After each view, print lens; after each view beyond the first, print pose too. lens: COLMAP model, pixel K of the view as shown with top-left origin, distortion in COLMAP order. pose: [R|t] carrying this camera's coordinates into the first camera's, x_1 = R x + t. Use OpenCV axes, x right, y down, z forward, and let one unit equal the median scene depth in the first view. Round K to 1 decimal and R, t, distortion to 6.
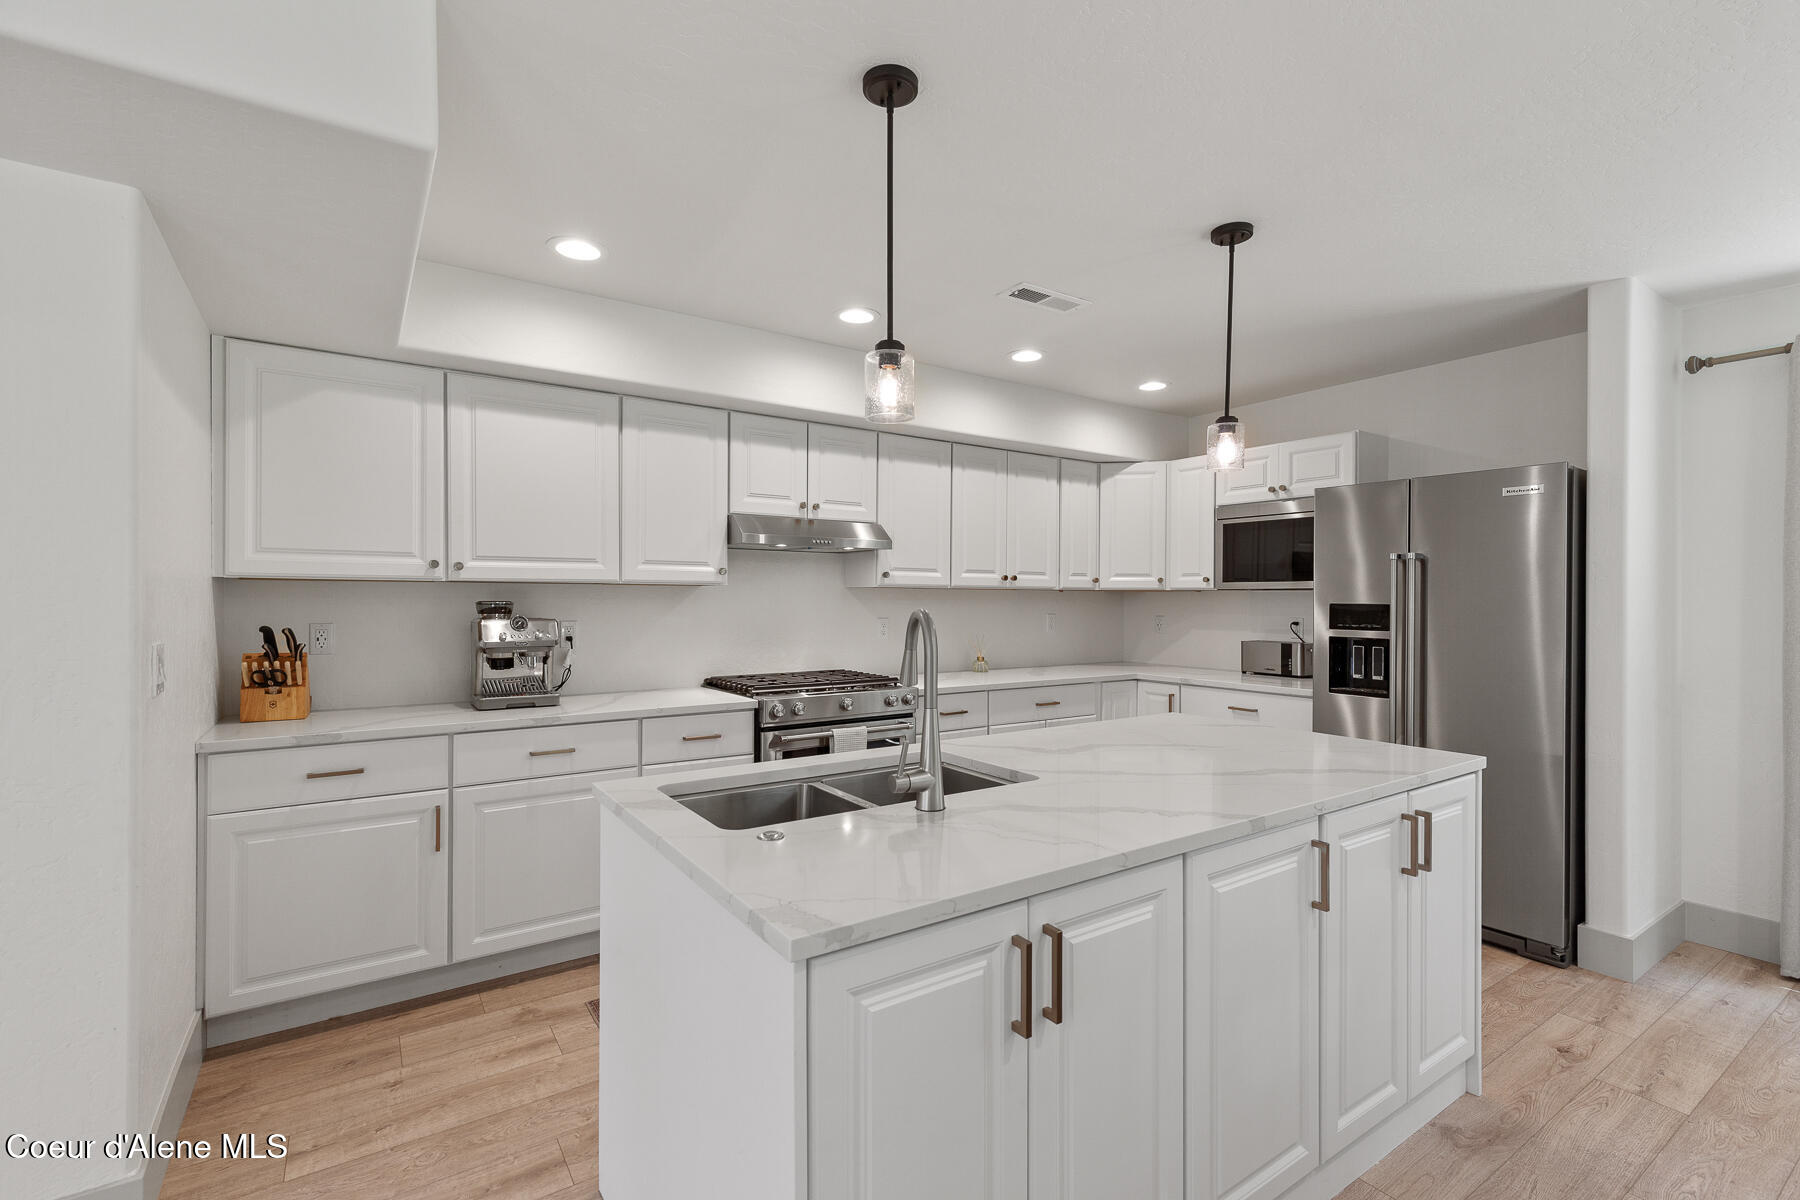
lens RADIAL K [[813.2, 0, 905.0], [0, 813.2, 607.7], [0, 0, 1]] dist [0.010167, -0.001505]
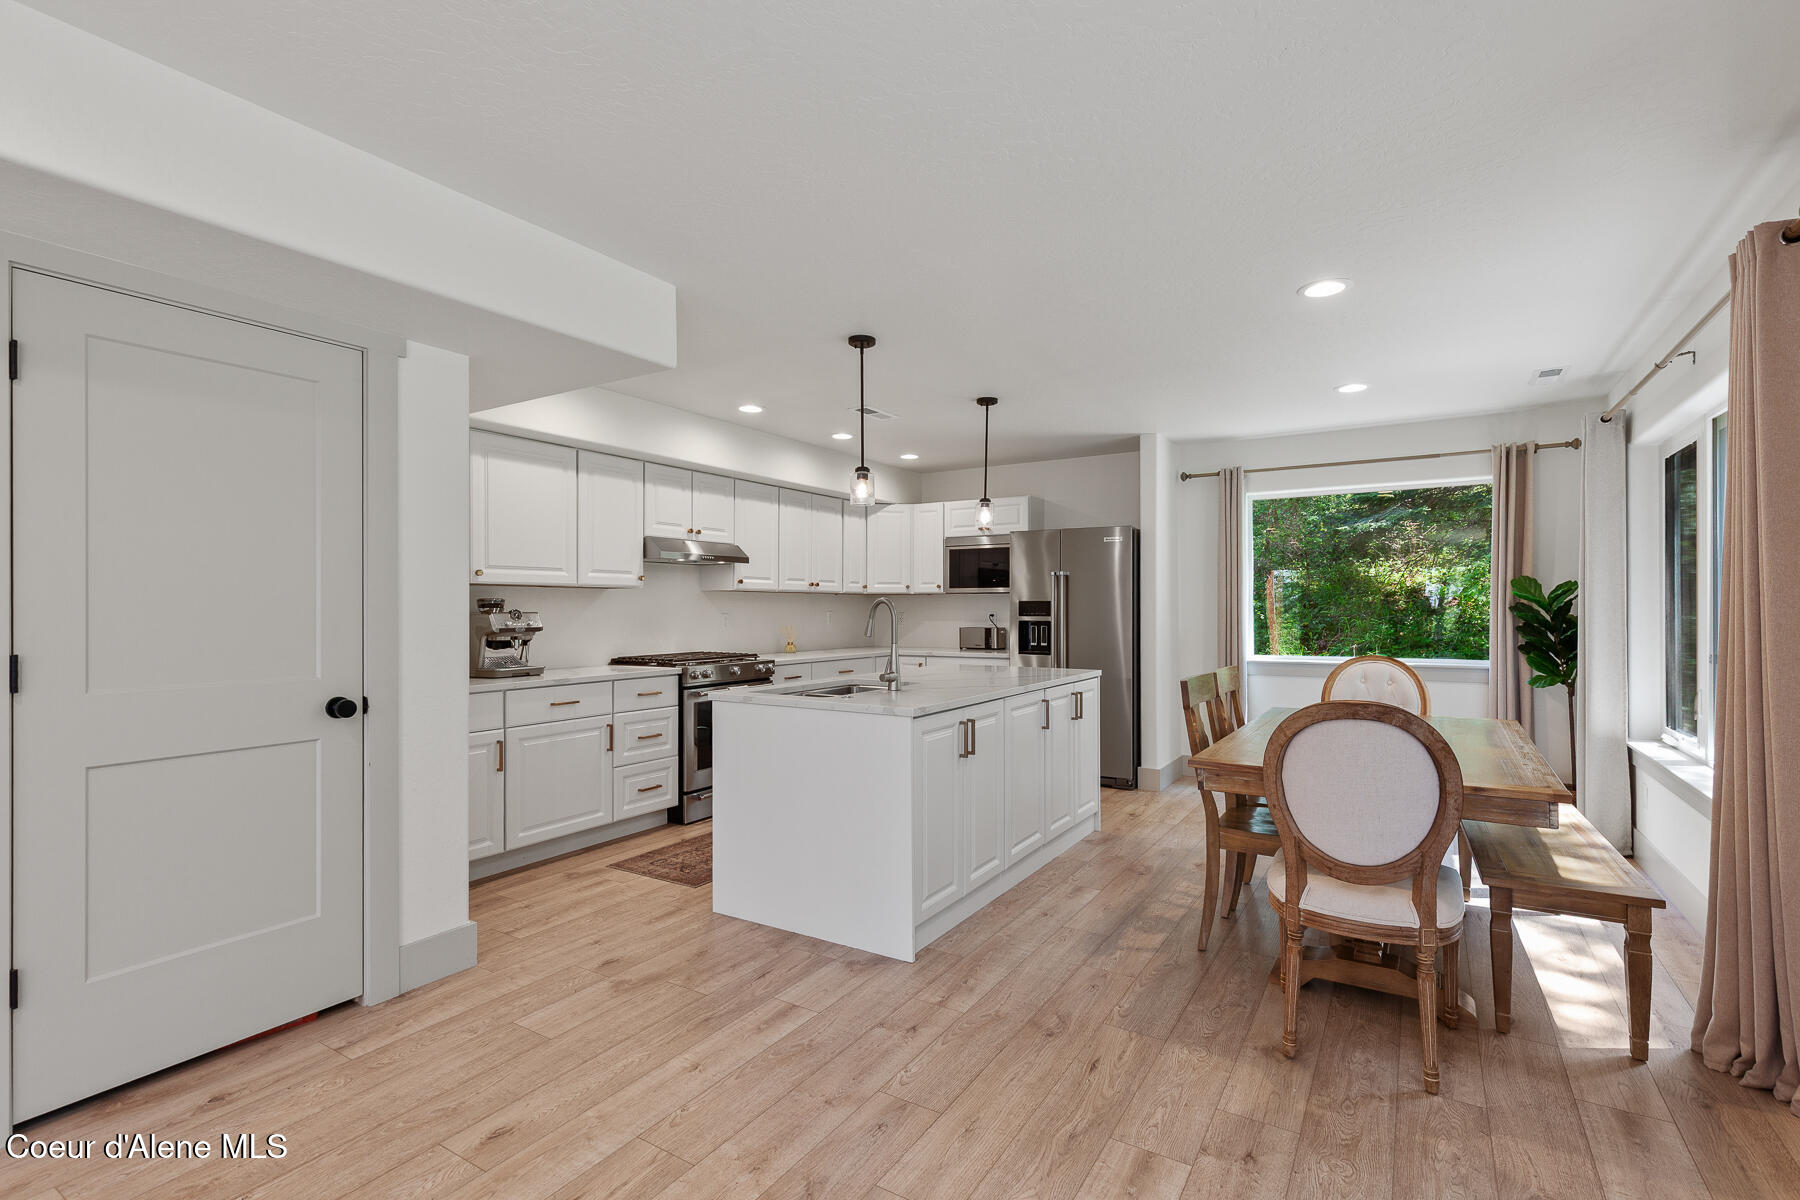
lens RADIAL K [[813.2, 0, 907.4], [0, 813.2, 617.9], [0, 0, 1]] dist [0.010167, -0.001505]
pose [[0.917642, -0.009742, 0.397289, -0.371475], [0.008612, 0.999952, 0.004627, 0.020953], [-0.397315, -0.000824, 0.917682, -0.464771]]
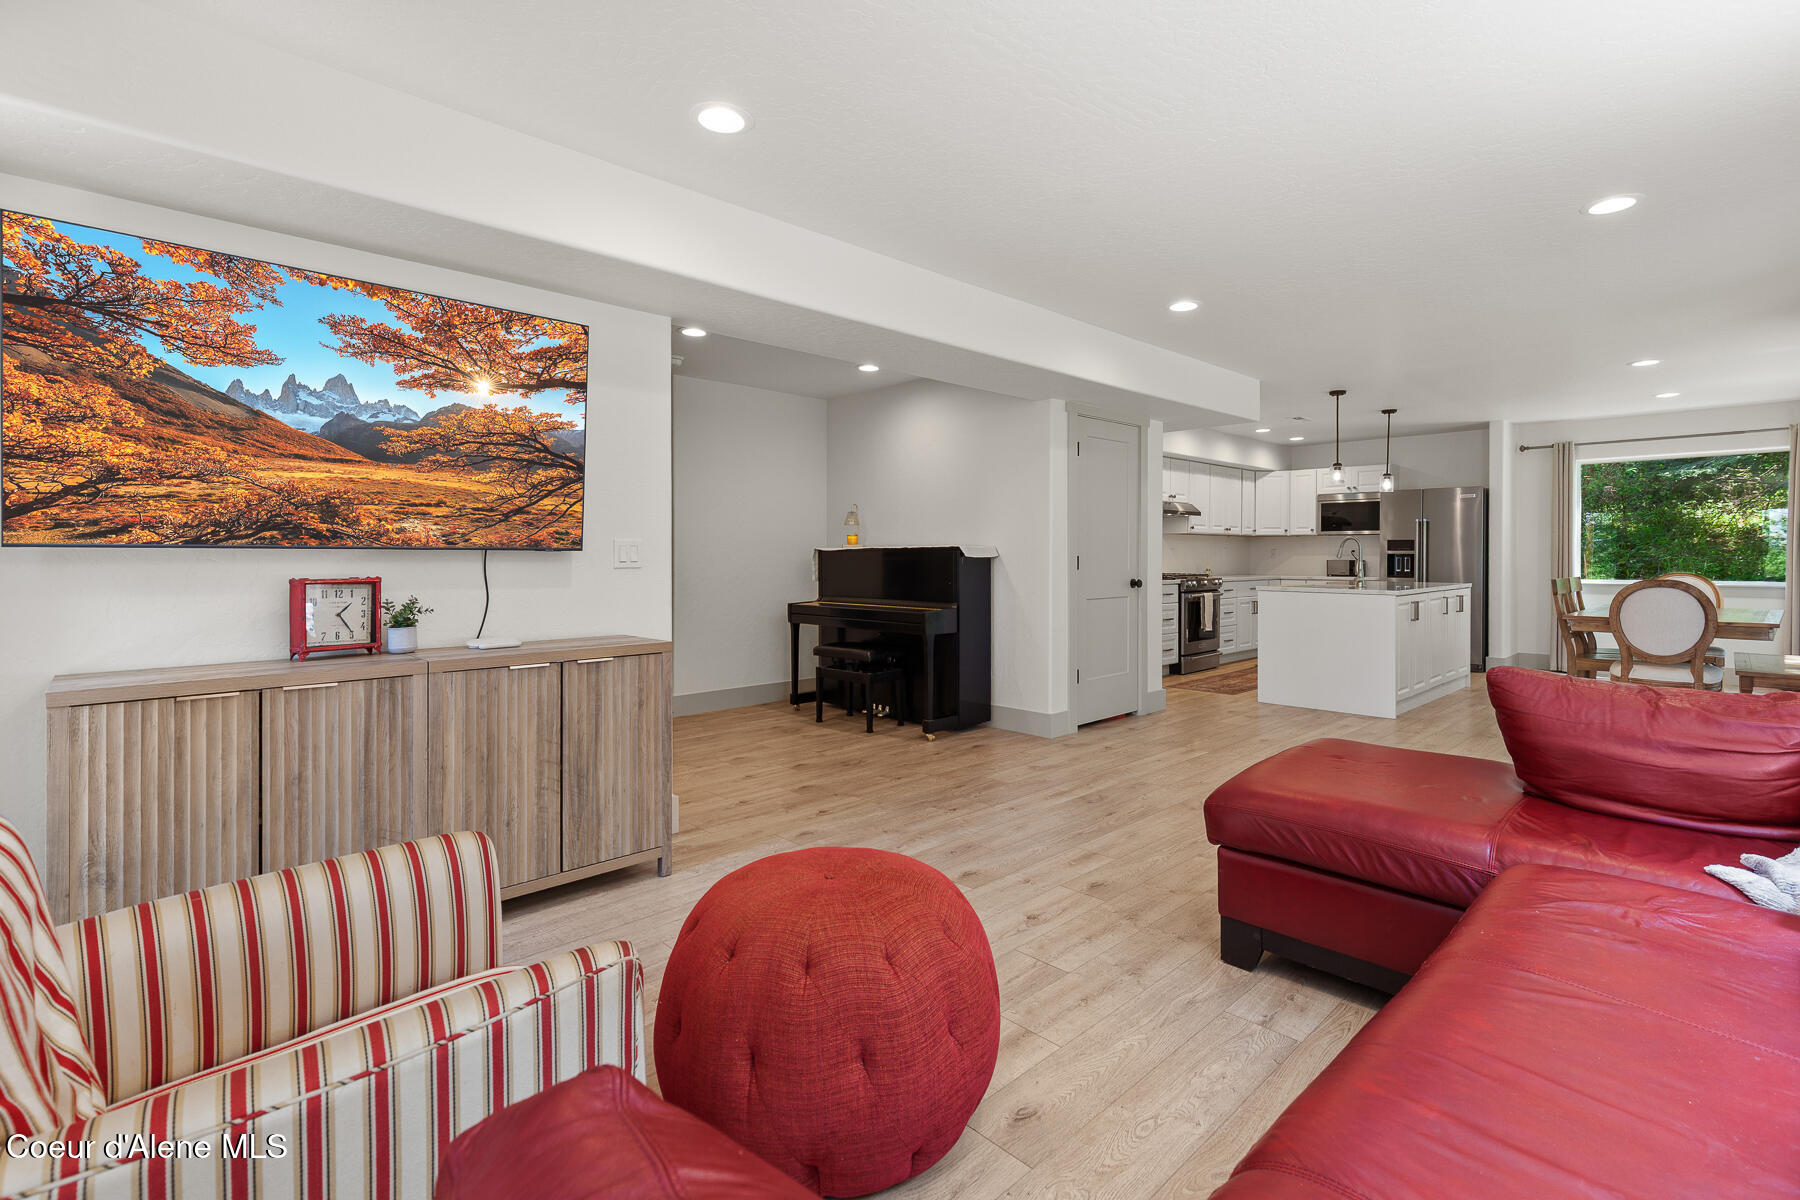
lens RADIAL K [[813.2, 0, 928.1], [0, 813.2, 567.7], [0, 0, 1]] dist [0.010167, -0.001505]
pose [[0.986520, -0.006238, 0.163522, -1.253787], [0.004795, 0.999946, 0.009221, 0.049876], [-0.163570, -0.008313, 0.986497, -1.187776]]
